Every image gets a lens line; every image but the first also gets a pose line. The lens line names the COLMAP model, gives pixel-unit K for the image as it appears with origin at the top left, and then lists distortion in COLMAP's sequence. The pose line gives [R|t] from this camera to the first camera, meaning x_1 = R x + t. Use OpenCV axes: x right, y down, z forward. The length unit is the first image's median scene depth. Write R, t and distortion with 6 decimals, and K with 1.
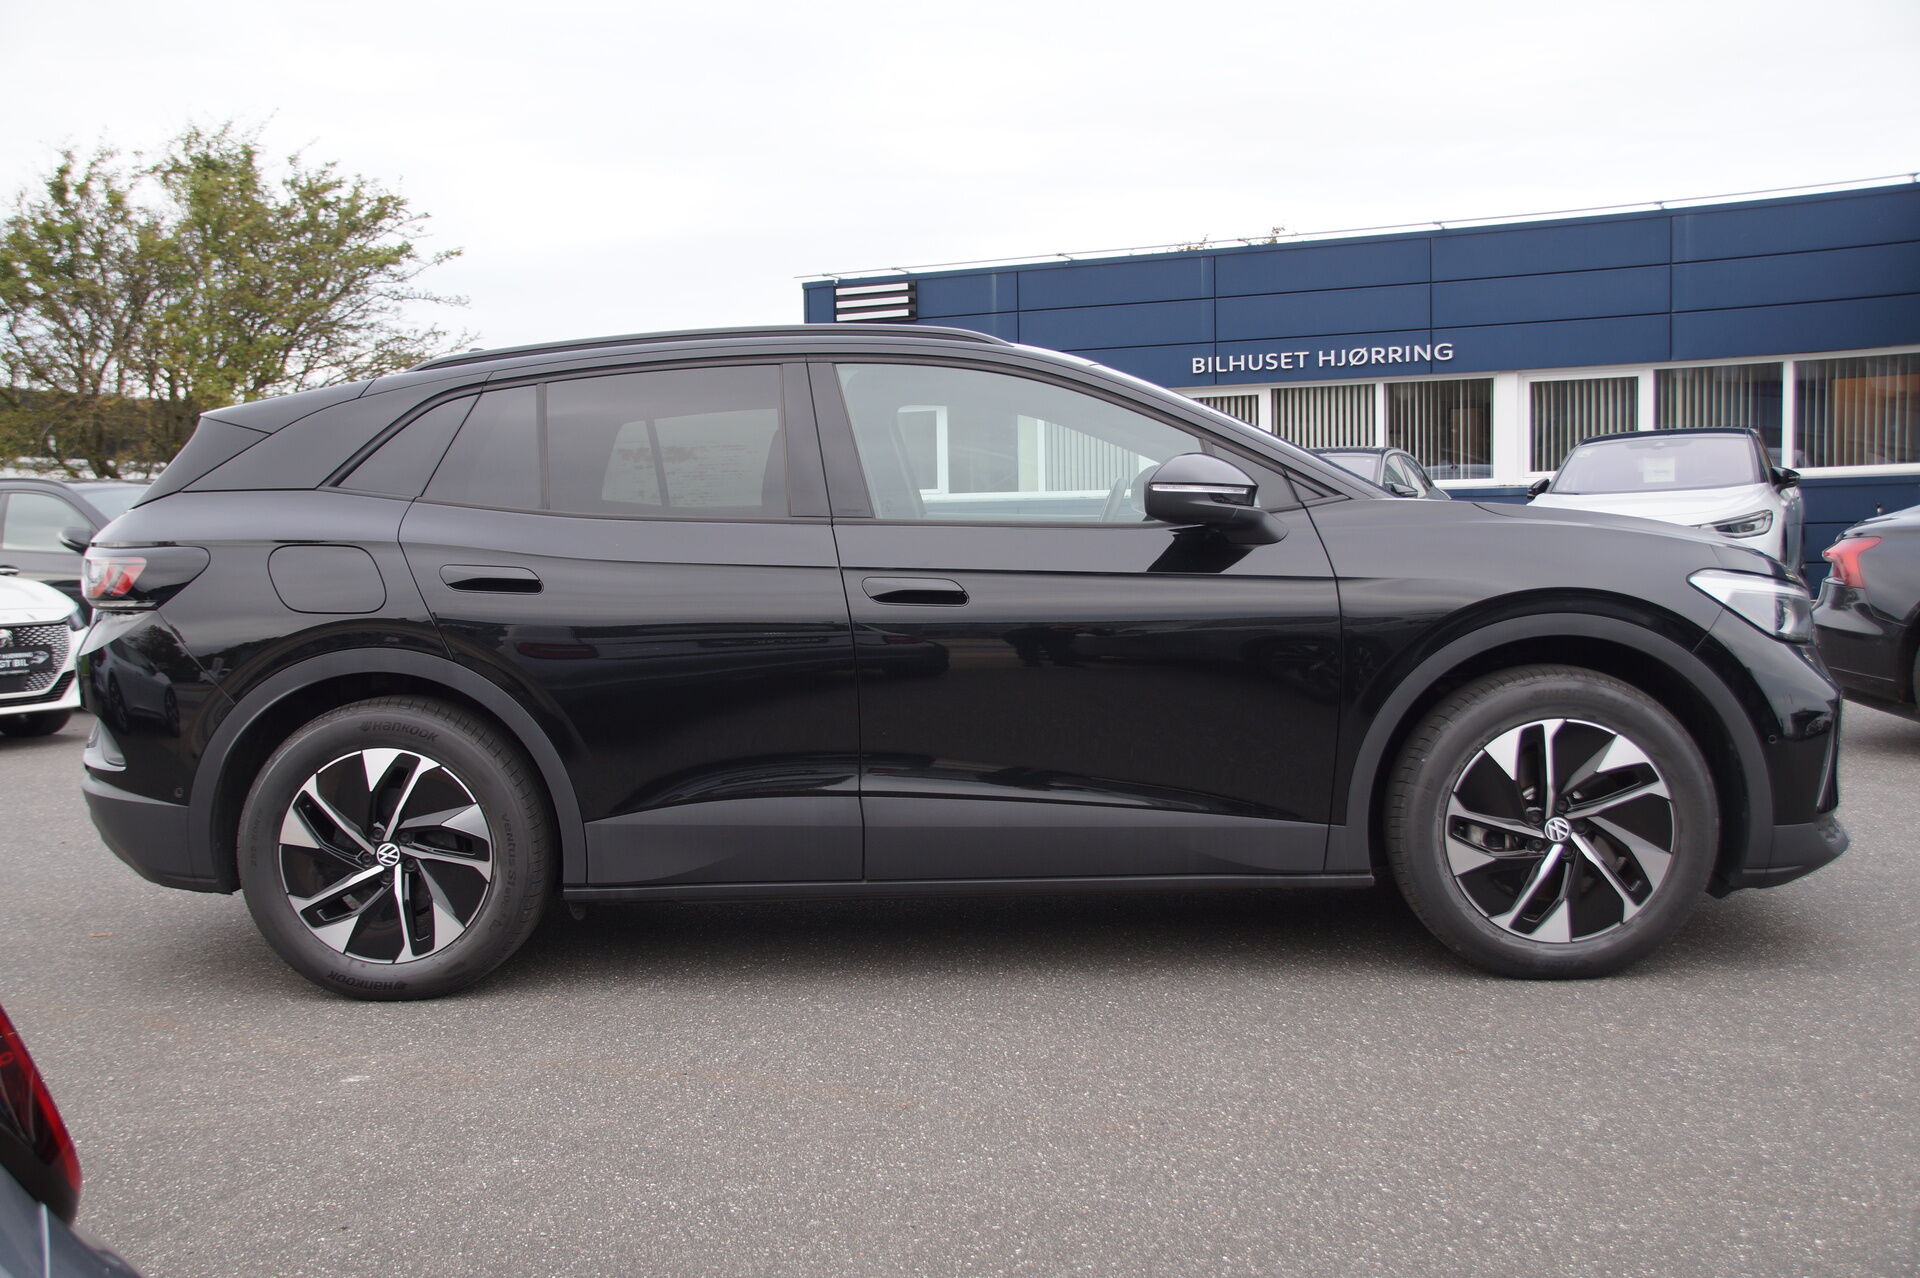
lens RADIAL K [[2007.1, 0, 971.2], [0, 2007.1, 640.1], [0, 0, 1]] dist [0.028084, 0.000000]
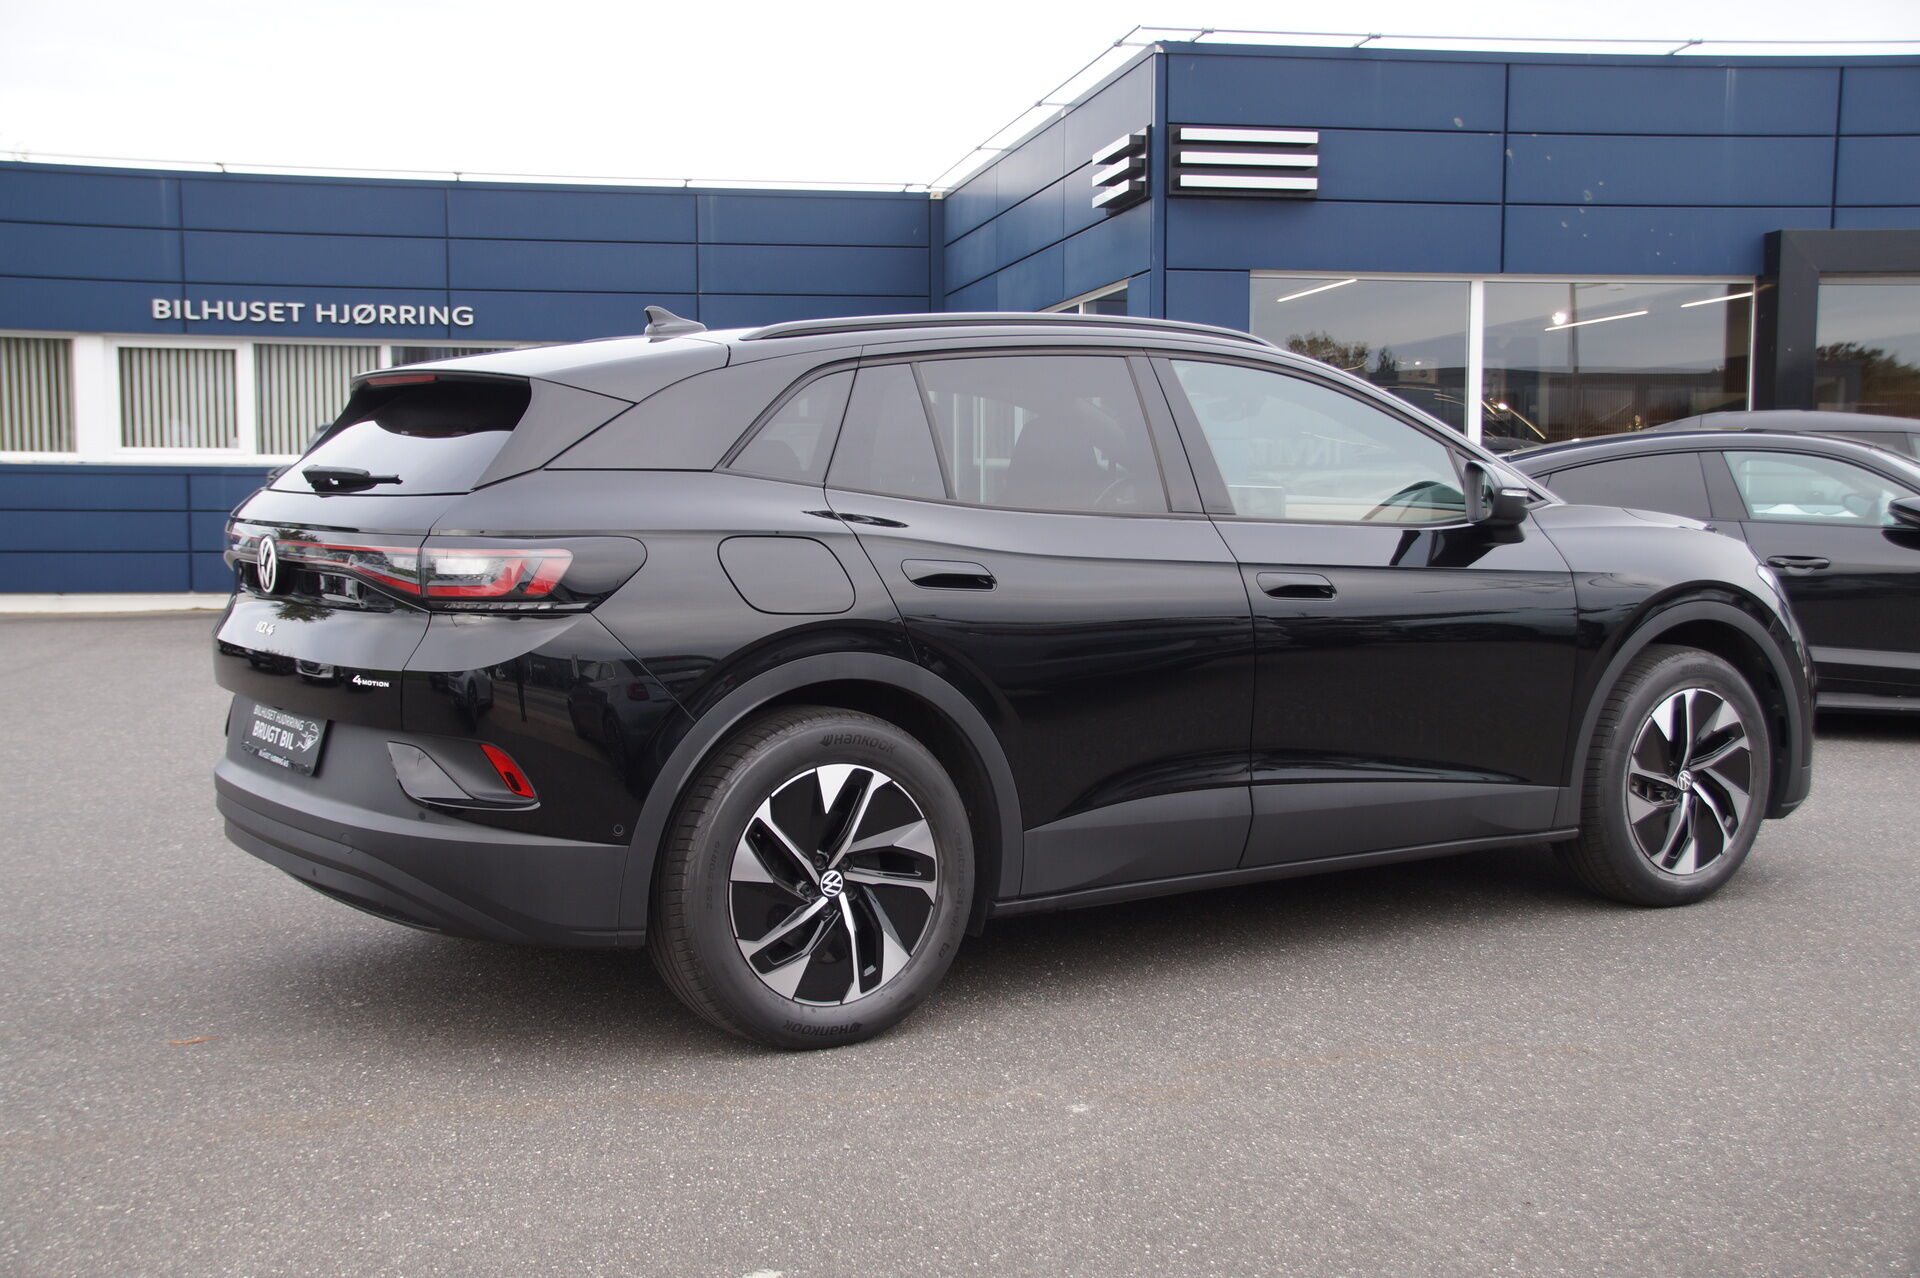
lens RADIAL K [[2281.4, 0, 1020.9], [0, 2281.4, 632.9], [0, 0, 1]] dist [0.098914, 0.000000]
pose [[0.792932, -0.017194, 0.609068, -0.845323], [0.018232, 0.999824, 0.004490, -0.007593], [-0.609038, 0.007544, 0.793105, 0.144540]]
